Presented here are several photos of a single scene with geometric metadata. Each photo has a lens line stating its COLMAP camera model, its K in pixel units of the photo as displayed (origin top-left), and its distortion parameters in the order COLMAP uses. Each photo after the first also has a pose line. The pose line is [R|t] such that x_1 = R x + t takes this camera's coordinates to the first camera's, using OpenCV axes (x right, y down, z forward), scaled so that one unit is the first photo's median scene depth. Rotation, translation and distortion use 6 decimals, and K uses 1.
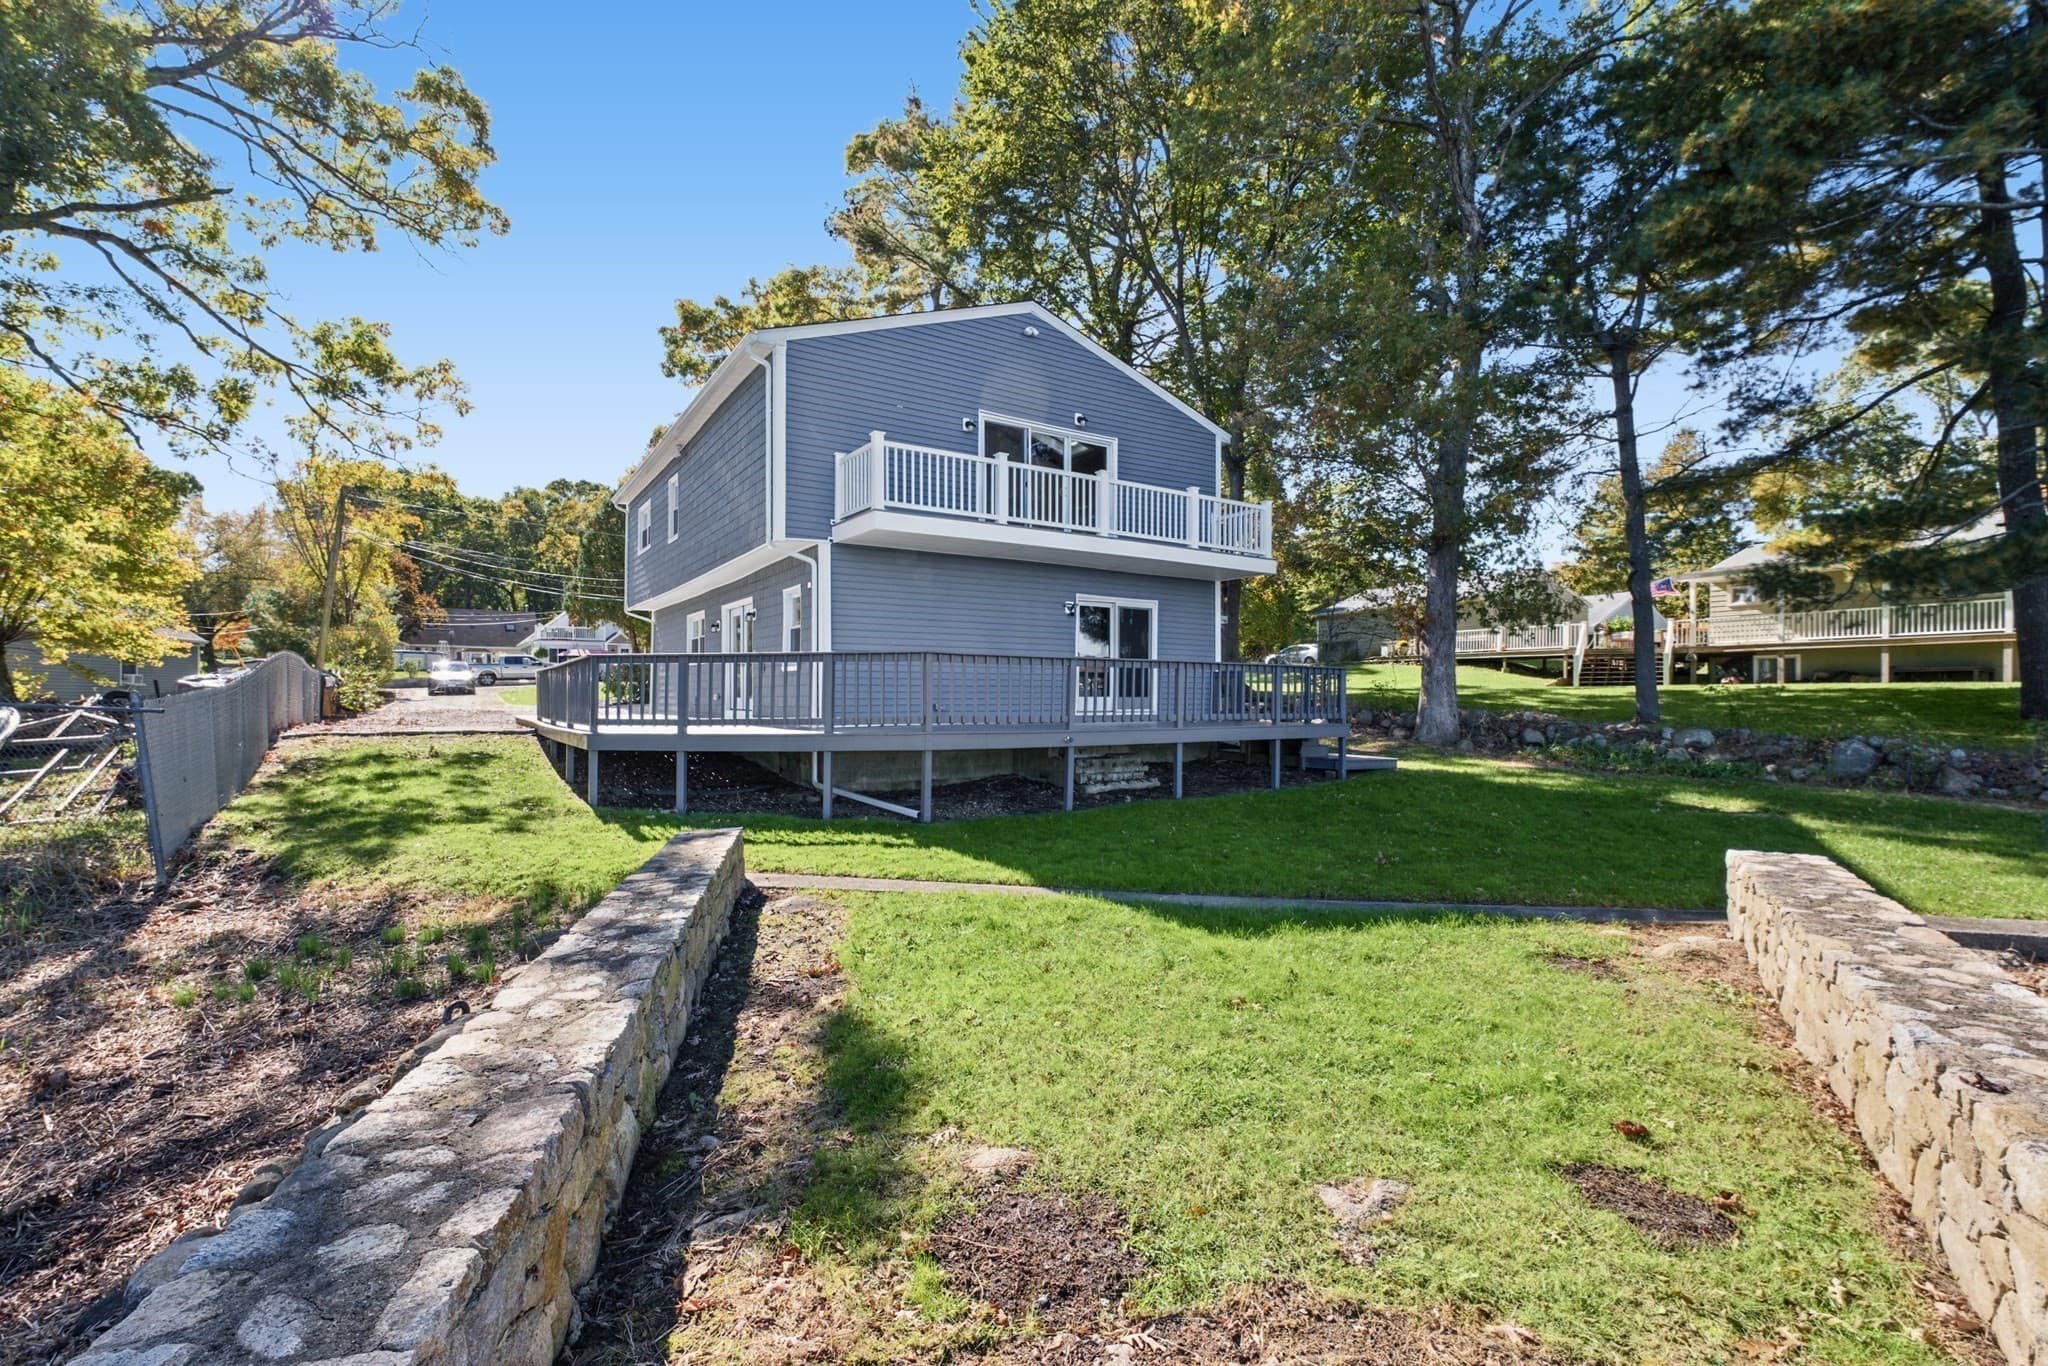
lens RADIAL K [[882.5, 0, 1025.2], [0, 882.5, 689.3], [0, 0, 1]] dist [-0.020890, -0.000036]
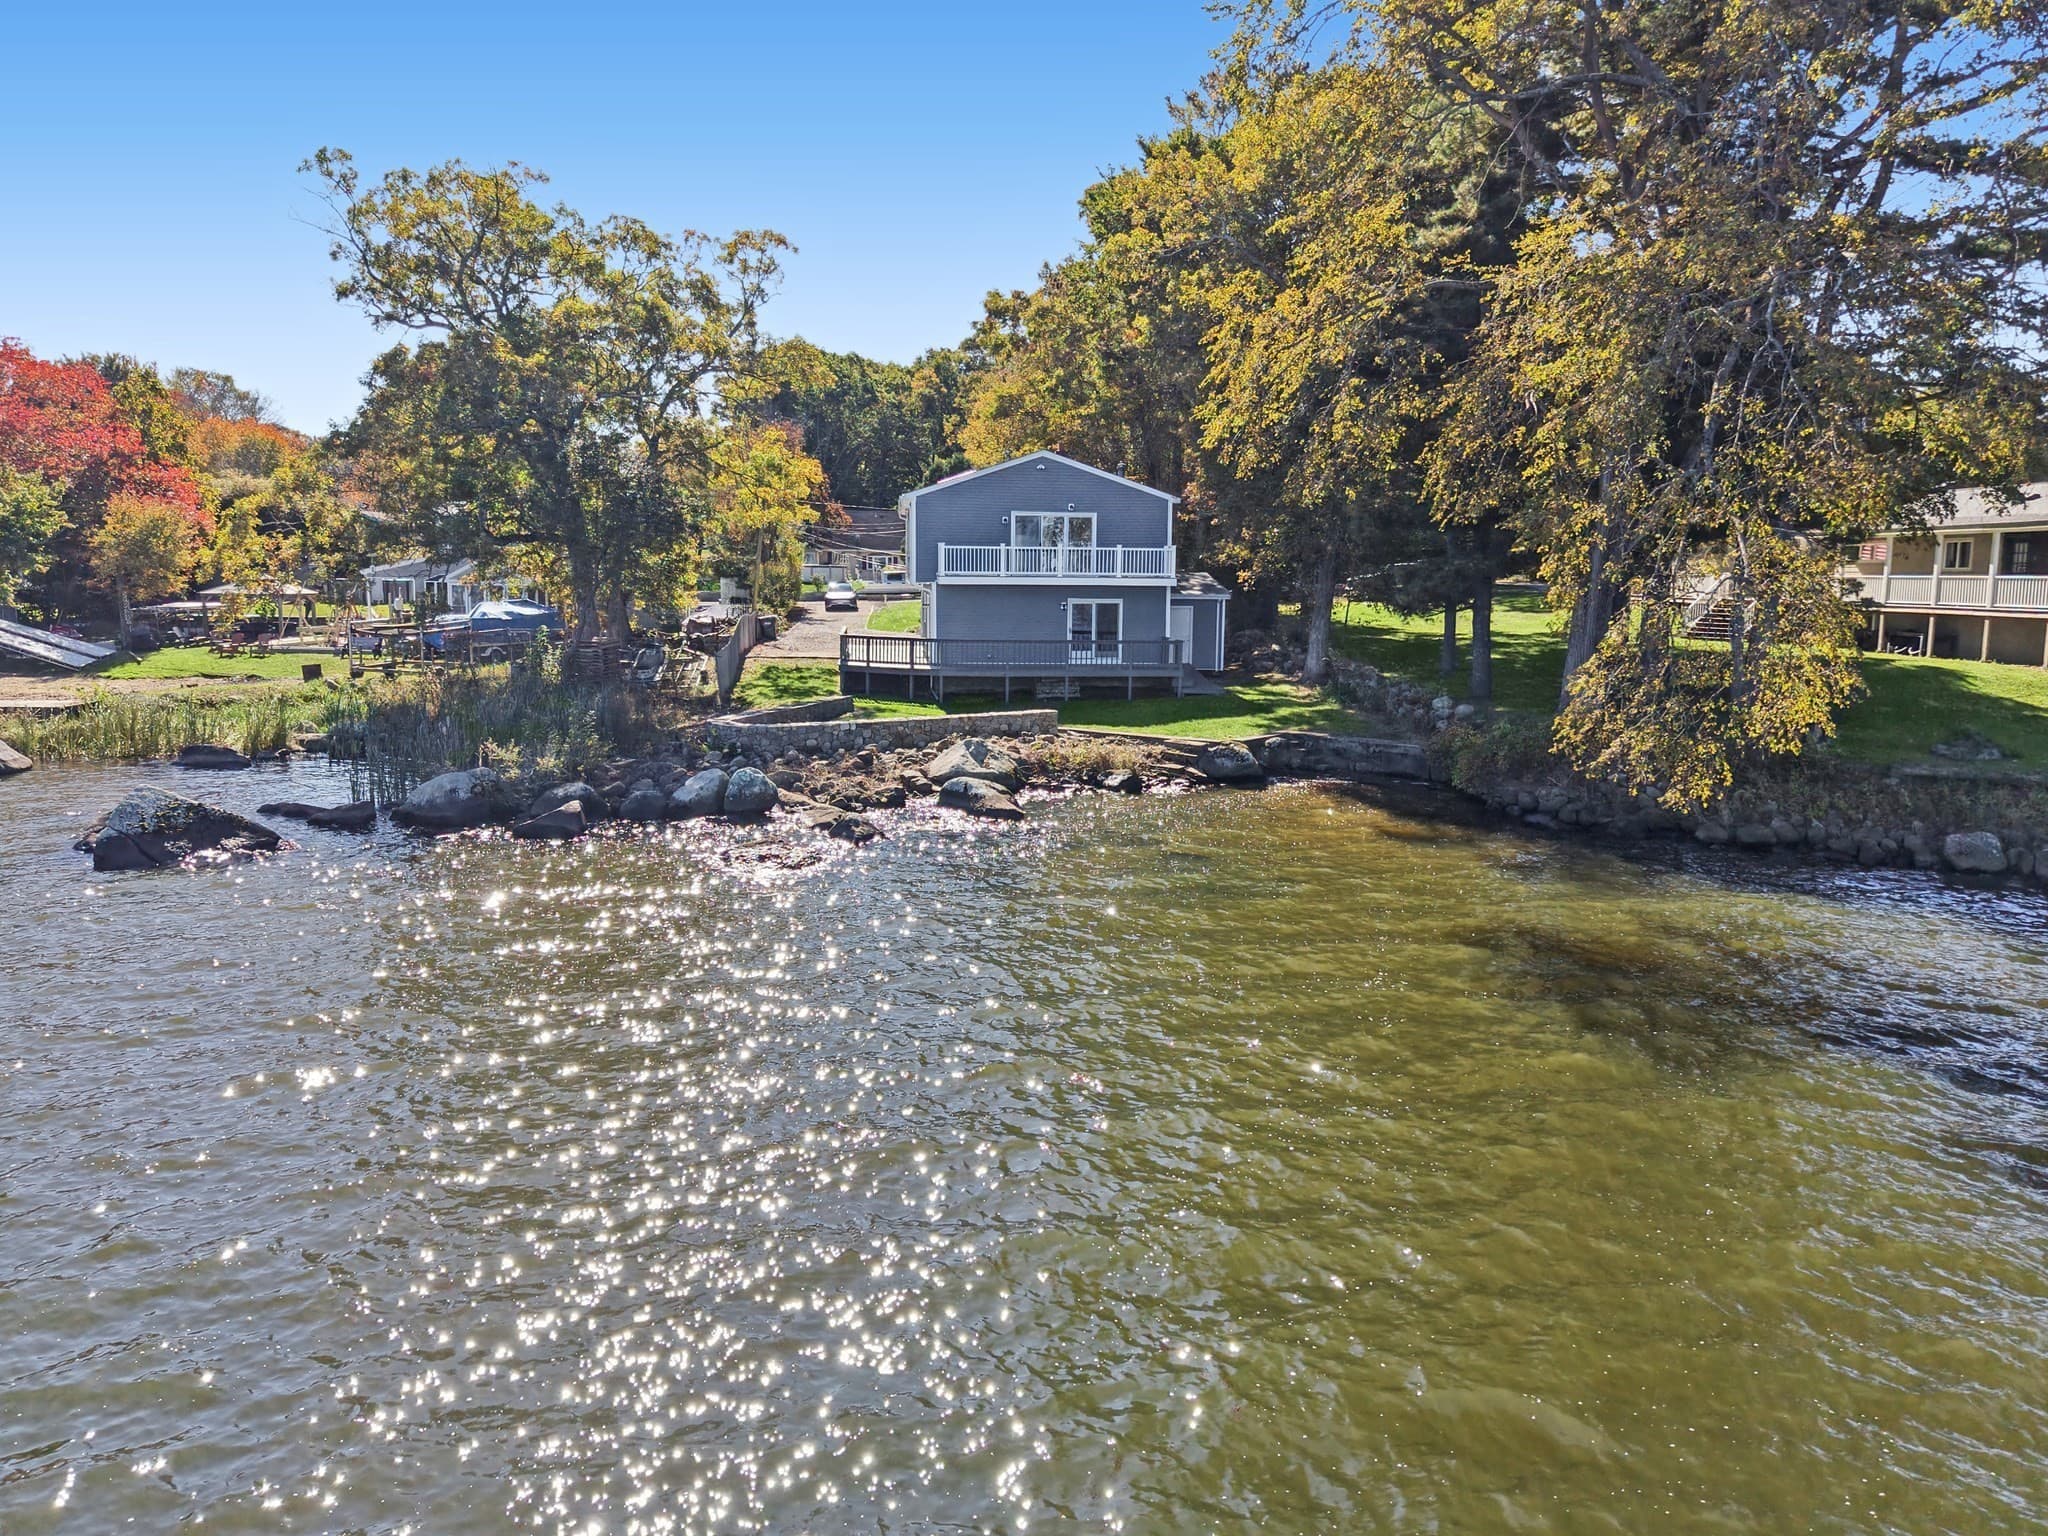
lens RADIAL K [[1384.0, 0, 1031.7], [0, 1384.0, 731.1], [0, 0, 1]] dist [0.010110, -0.004023]
pose [[0.885503, 0.066458, -0.459857, 1.329122], [-0.009664, 0.992138, 0.124773, -0.185826], [0.464534, -0.106042, 0.879183, -1.657493]]
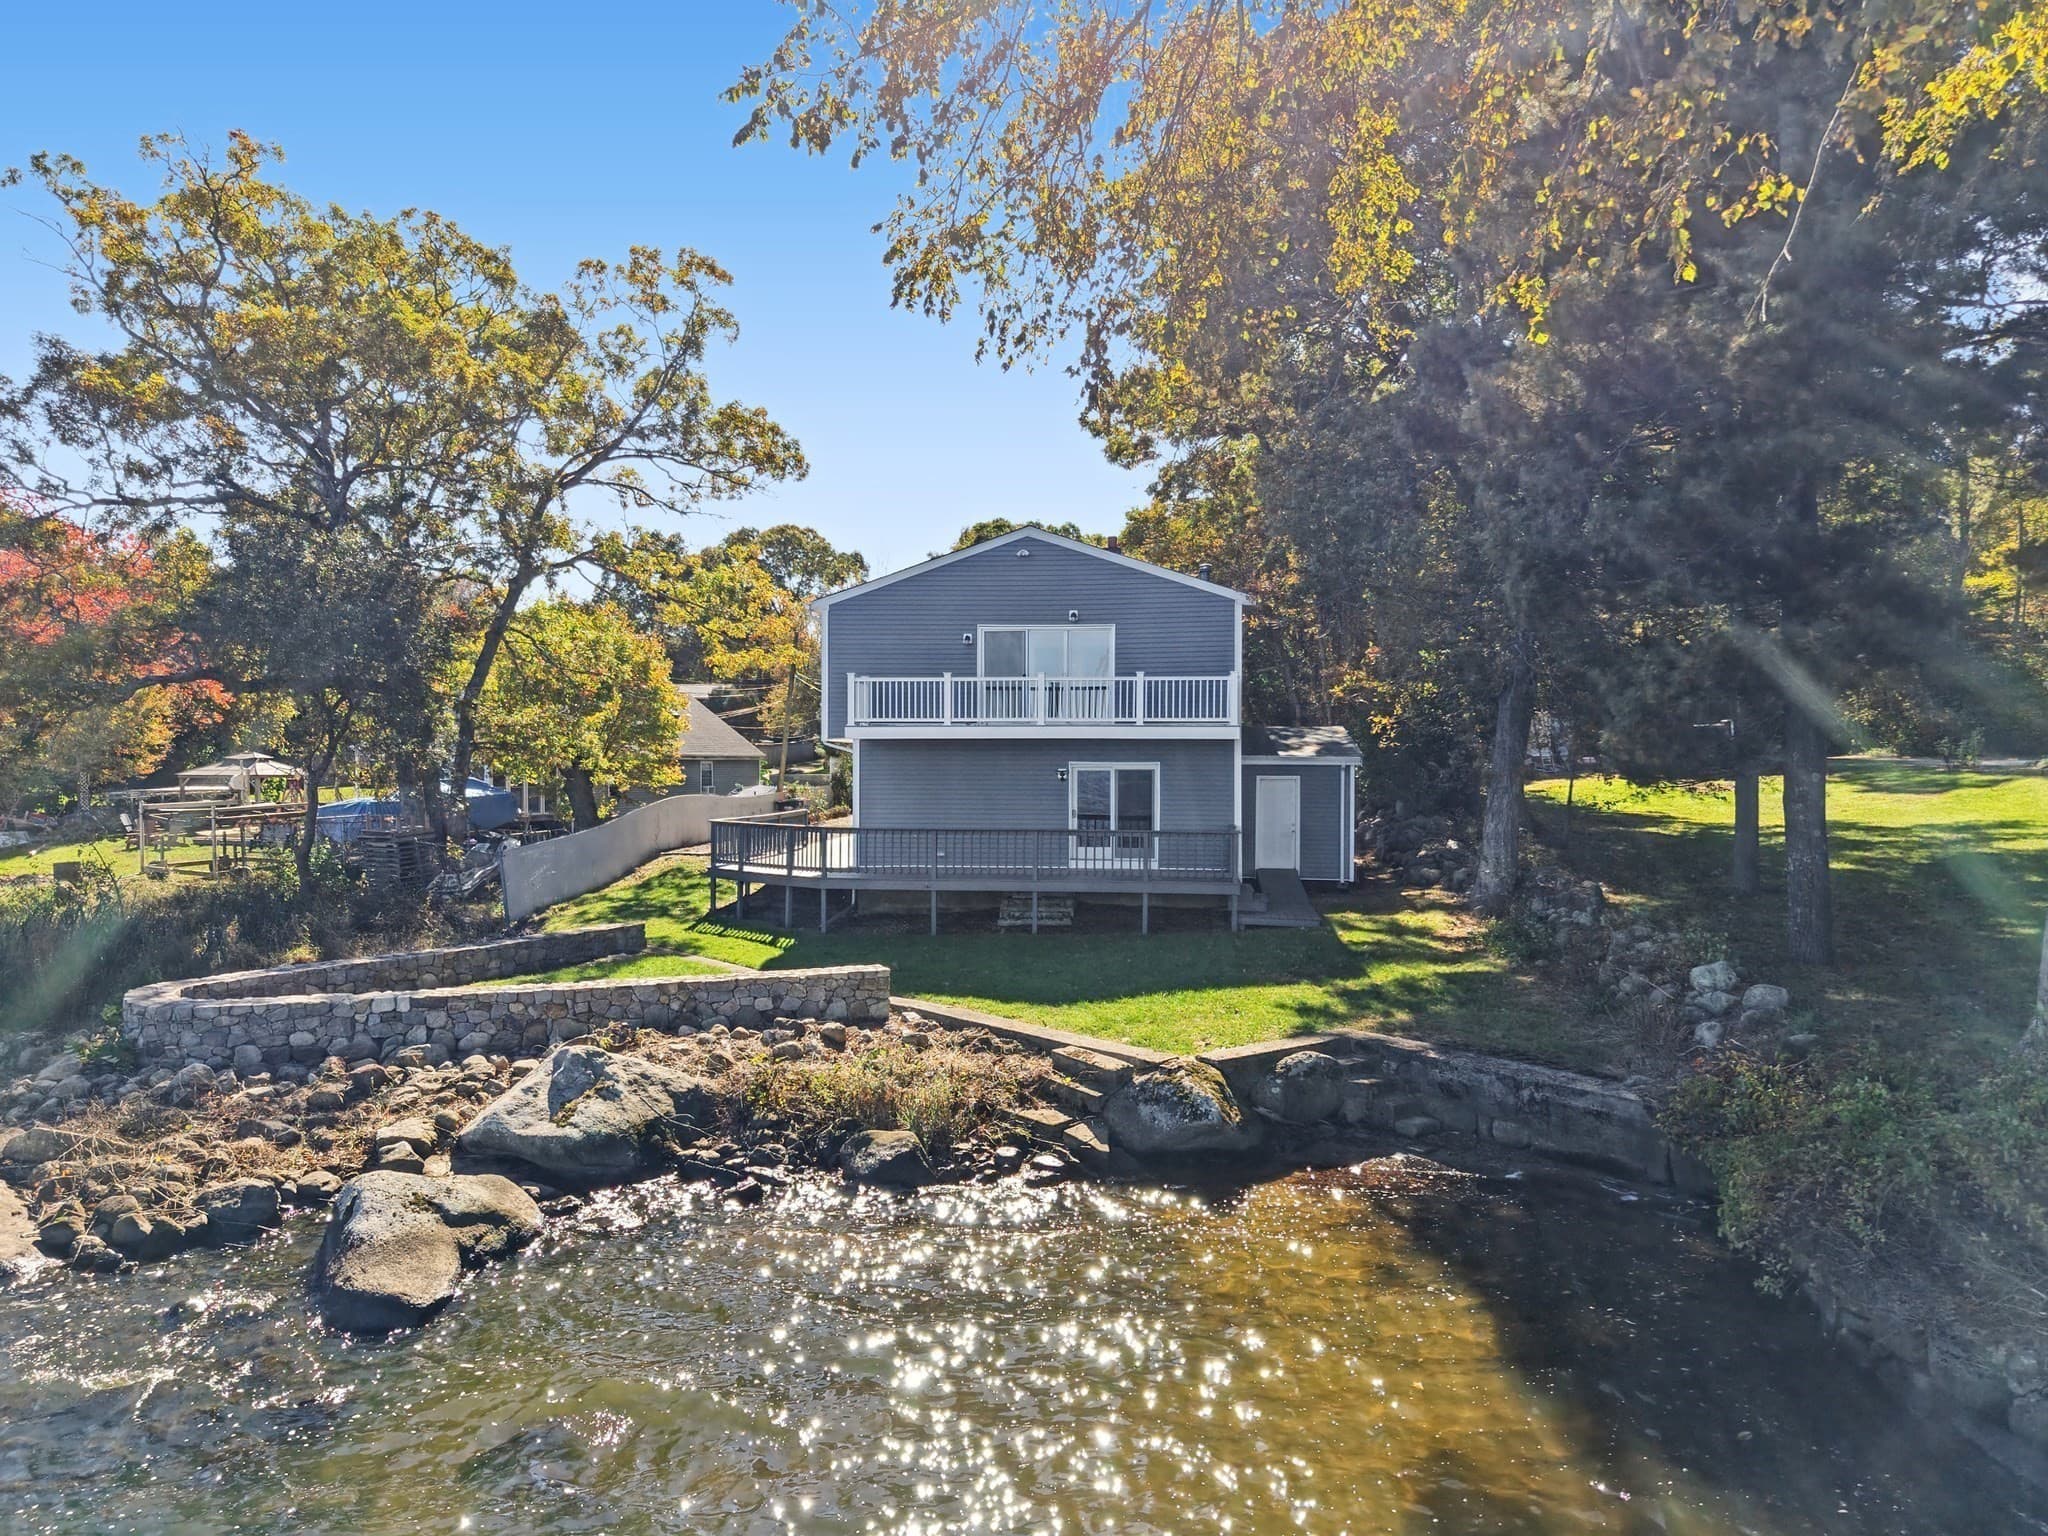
lens RADIAL K [[1384.0, 0, 1031.7], [0, 1384.0, 731.1], [0, 0, 1]] dist [0.010110, -0.004023]
pose [[0.768056, -0.001857, -0.640380, 1.147236], [-0.004672, 0.999953, -0.008503, -0.125021], [0.640366, 0.009523, 0.768011, -0.448806]]
